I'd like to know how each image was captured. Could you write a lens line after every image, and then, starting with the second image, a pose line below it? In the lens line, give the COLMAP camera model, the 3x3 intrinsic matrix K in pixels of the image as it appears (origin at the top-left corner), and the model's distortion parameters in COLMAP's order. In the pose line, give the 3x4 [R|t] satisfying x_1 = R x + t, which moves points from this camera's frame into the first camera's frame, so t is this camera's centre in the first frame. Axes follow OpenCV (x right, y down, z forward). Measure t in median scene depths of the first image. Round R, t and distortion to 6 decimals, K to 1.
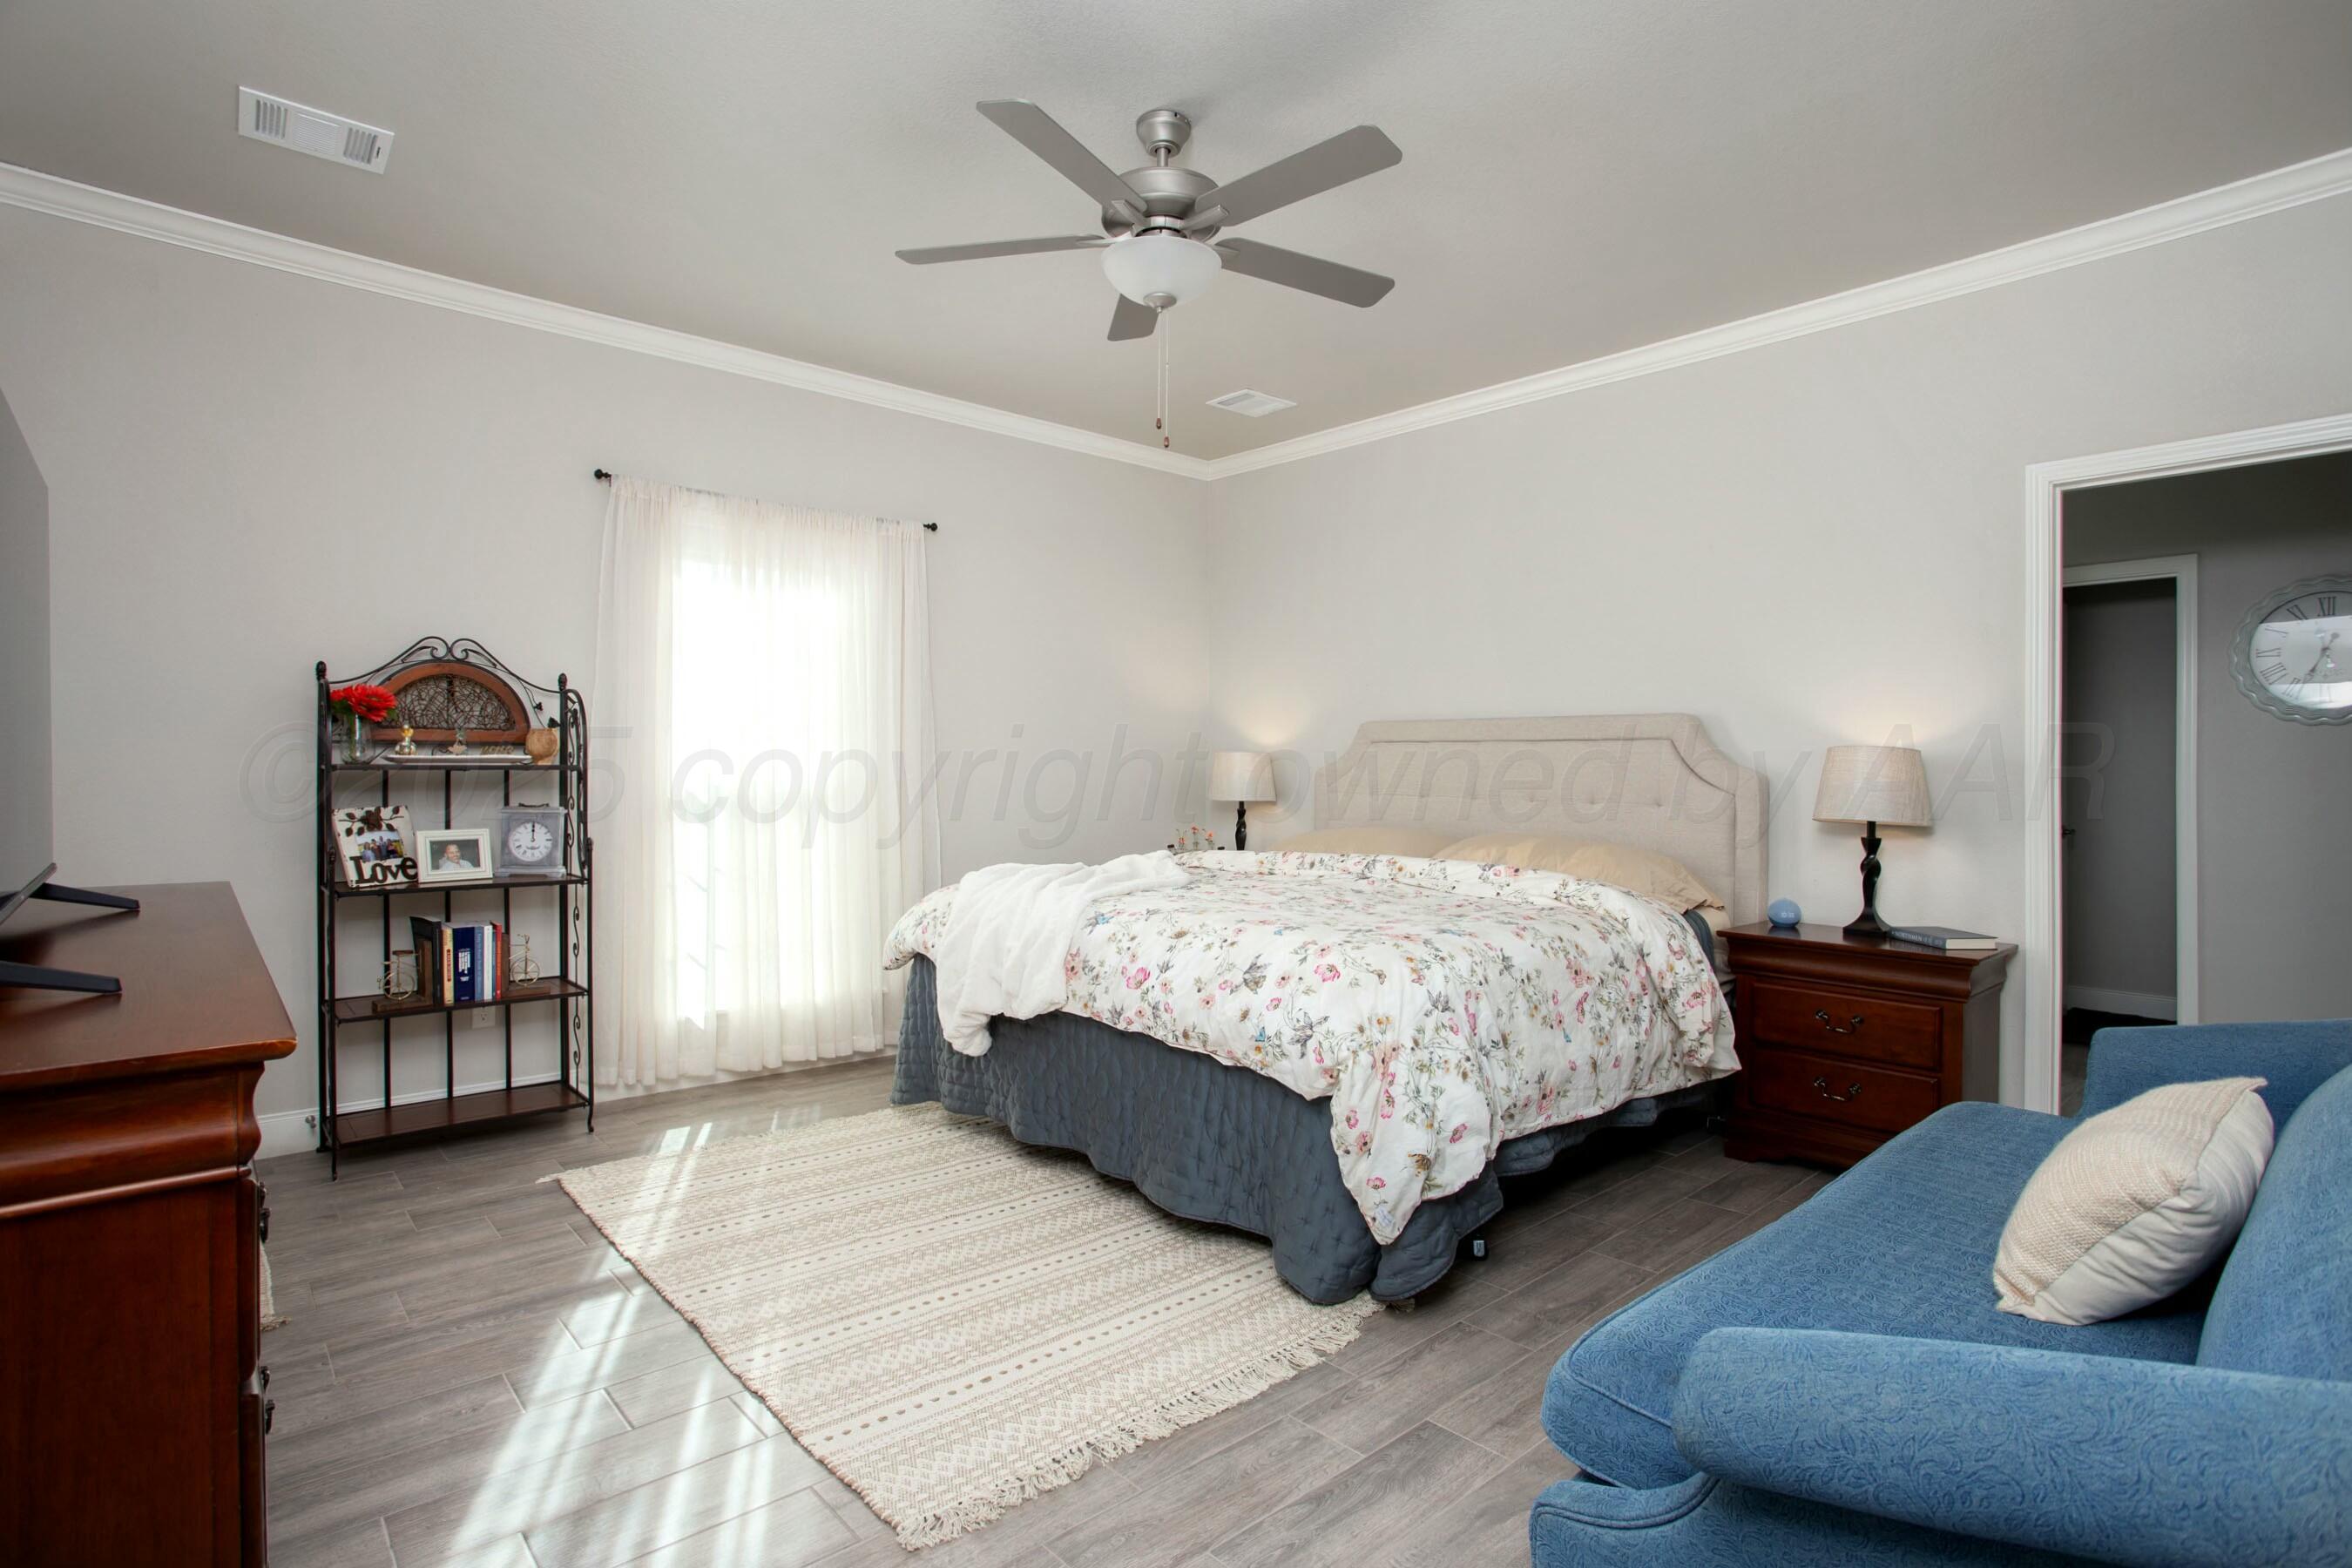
lens RADIAL K [[1168.2, 0, 1155.1], [0, 1168.2, 774.6], [0, 0, 1]] dist [-0.053127, 0.015454]
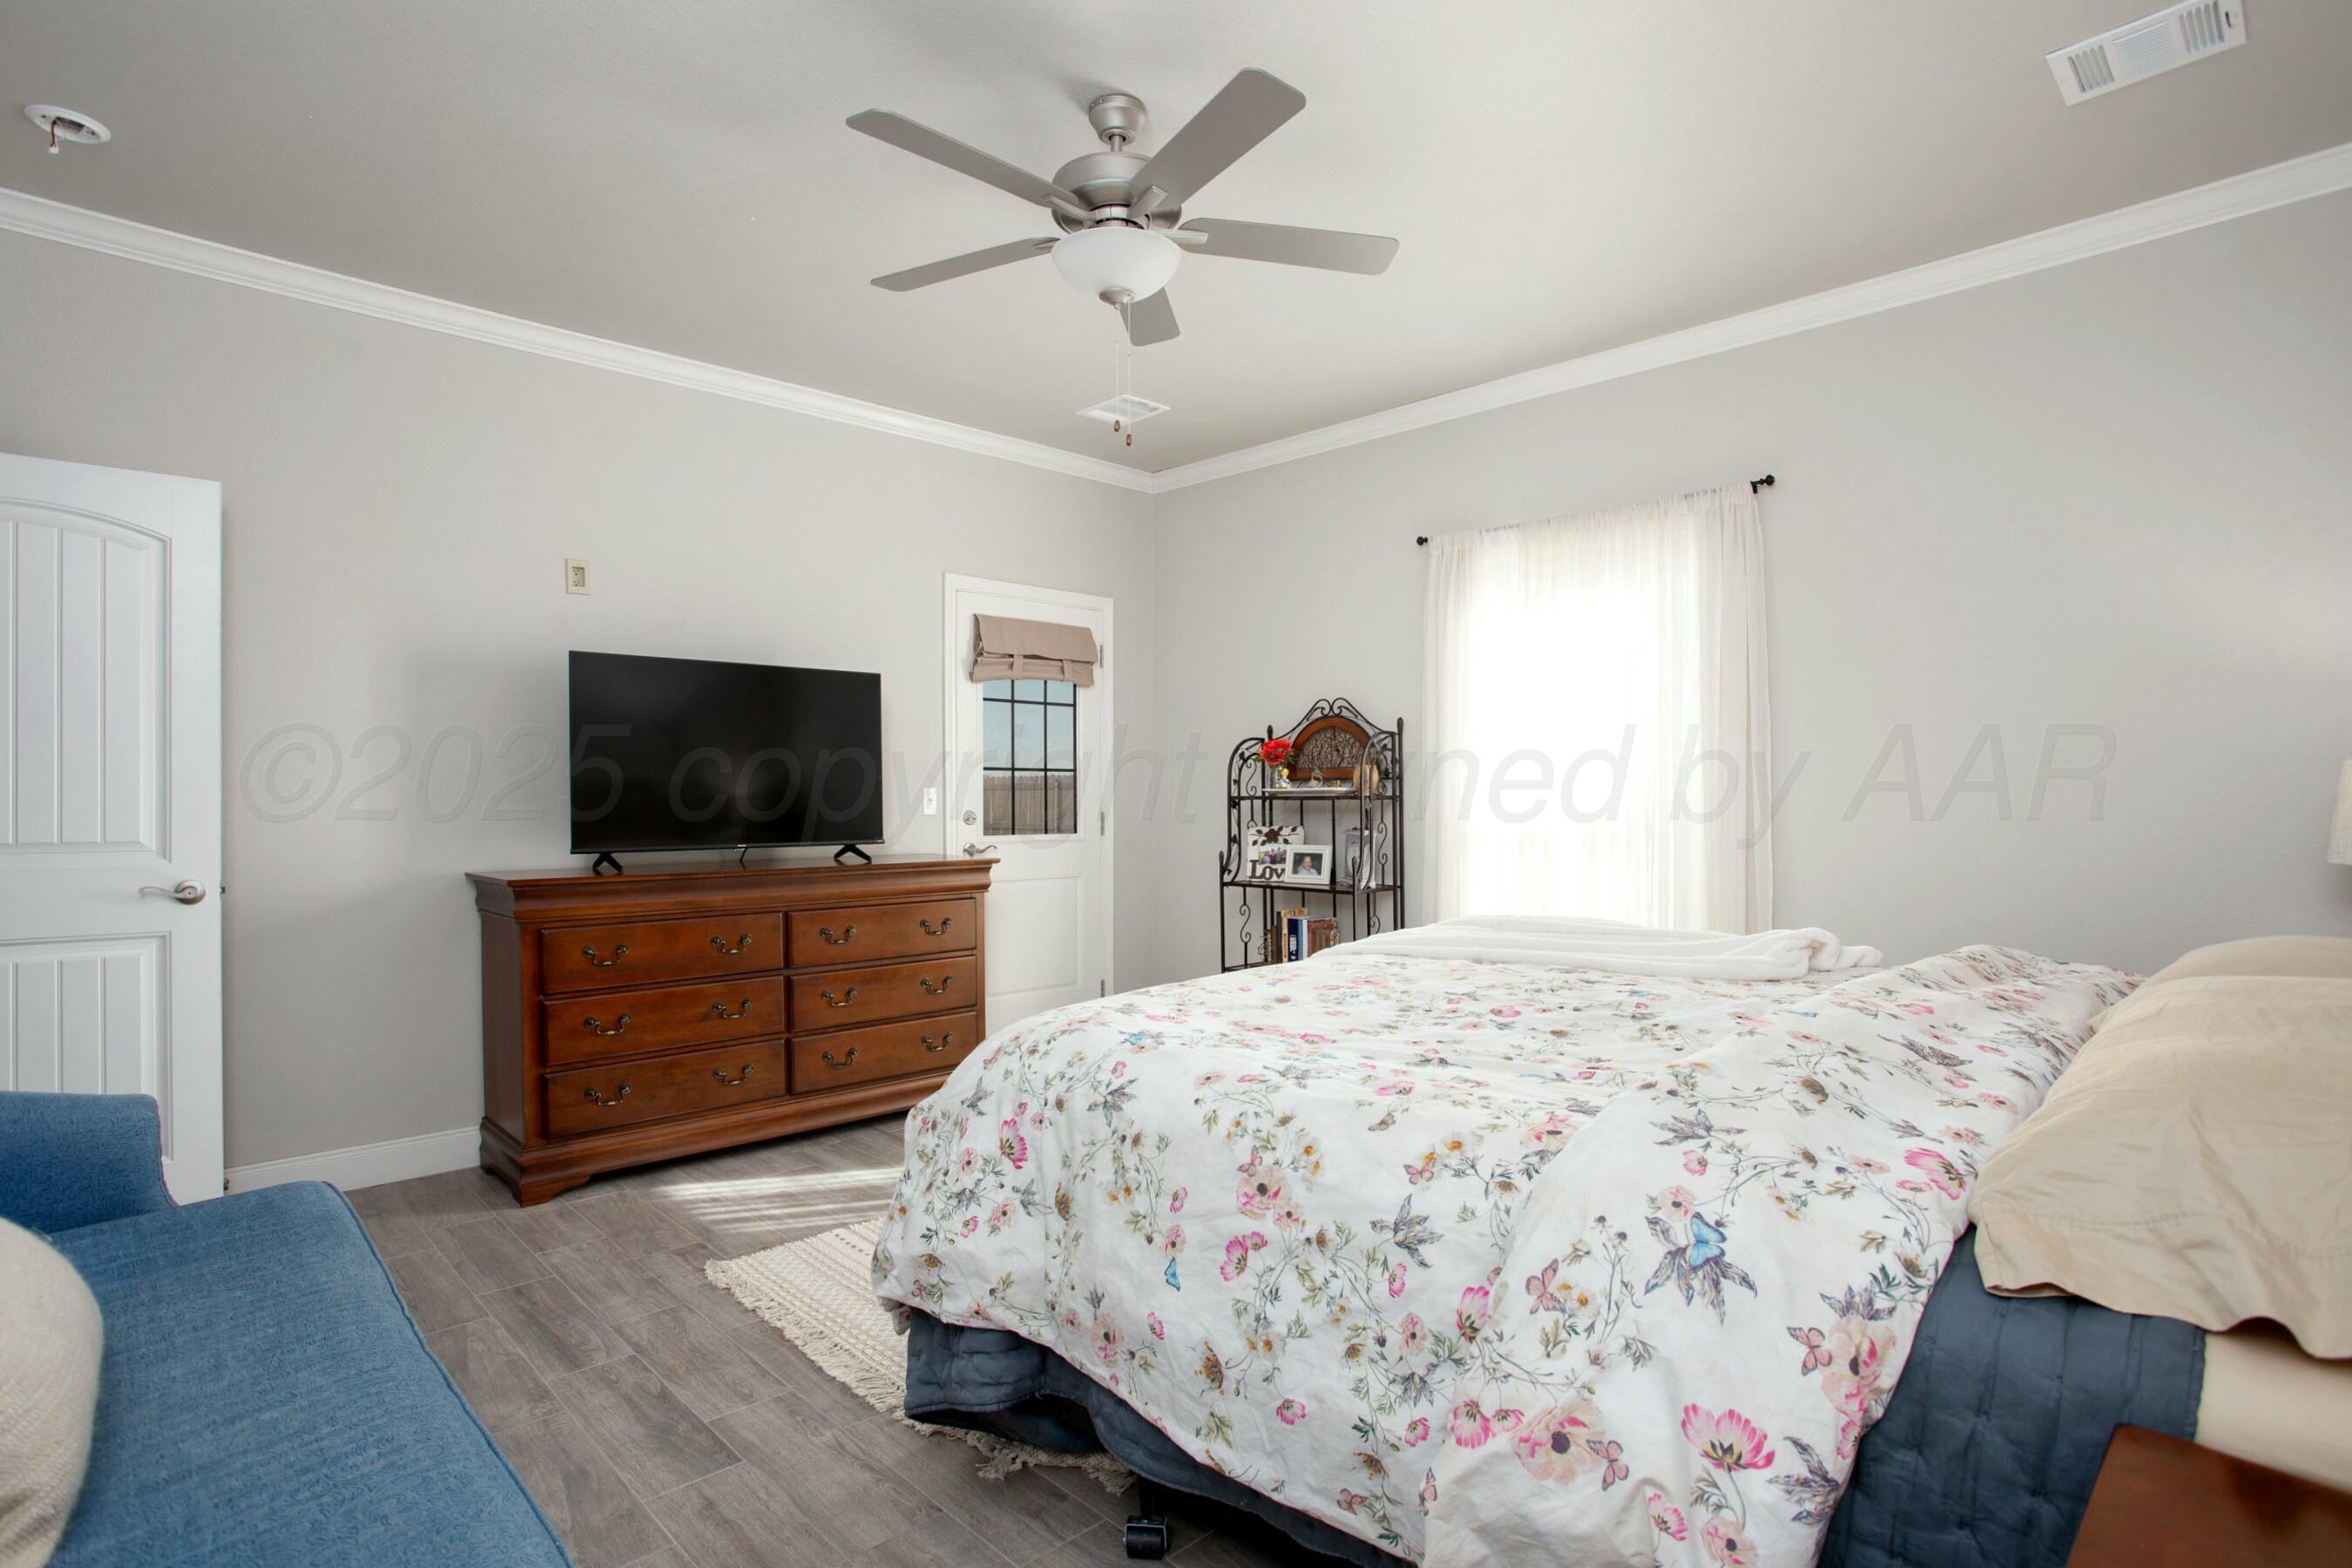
lens RADIAL K [[1168.2, 0, 1156.9], [0, 1168.2, 785.6], [0, 0, 1]] dist [-0.053127, 0.015454]
pose [[0.042678, -0.014368, -0.998986, 0.746589], [-0.007682, 0.999862, -0.014709, 0.000649], [0.999059, 0.008302, 0.042562, 0.792691]]
